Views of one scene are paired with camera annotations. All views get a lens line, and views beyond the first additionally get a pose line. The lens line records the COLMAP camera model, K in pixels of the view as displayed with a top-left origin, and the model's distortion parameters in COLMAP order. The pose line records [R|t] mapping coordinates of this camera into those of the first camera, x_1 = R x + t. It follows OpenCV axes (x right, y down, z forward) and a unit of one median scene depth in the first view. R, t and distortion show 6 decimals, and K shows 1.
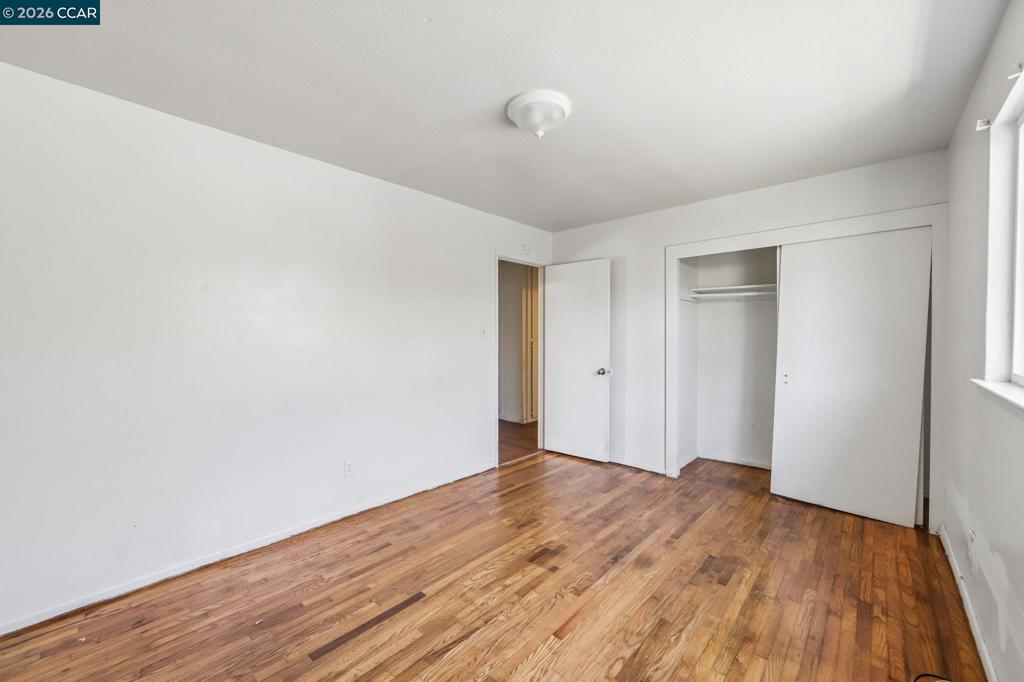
lens RADIAL K [[403.8, 0, 510.9], [0, 403.8, 340.0], [0, 0, 1]] dist [-0.011617, 0.001601]
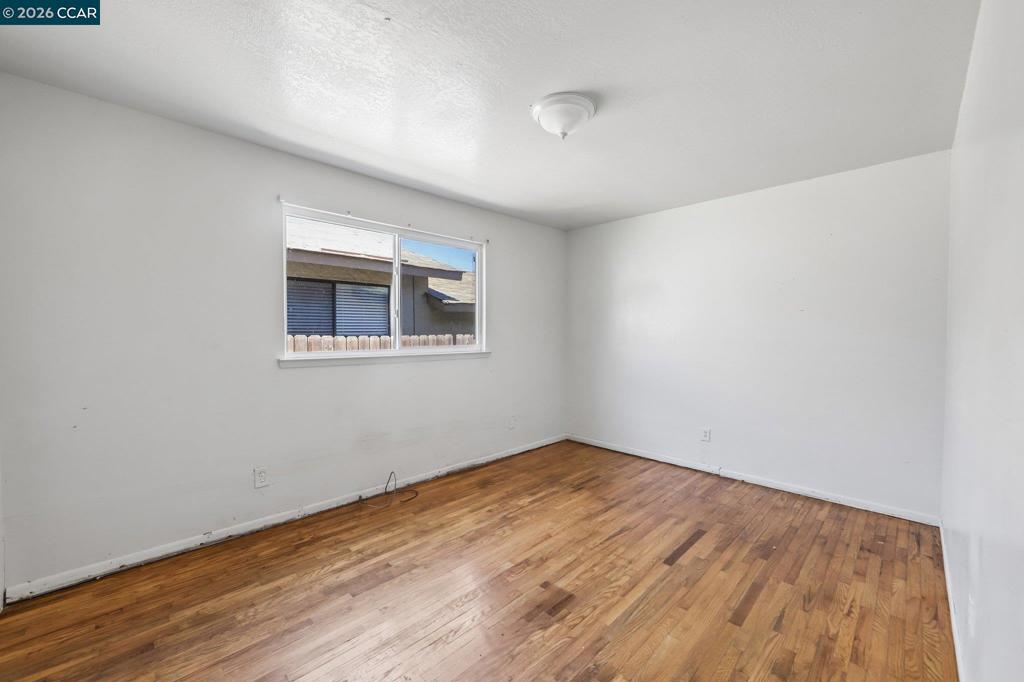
lens RADIAL K [[403.8, 0, 513.3], [0, 403.8, 337.3], [0, 0, 1]] dist [-0.011617, 0.001601]
pose [[-0.998615, -0.000459, 0.052605, 0.137476], [0.000977, 0.999628, 0.027264, -0.022571], [-0.052598, 0.027278, -0.998243, 1.984075]]
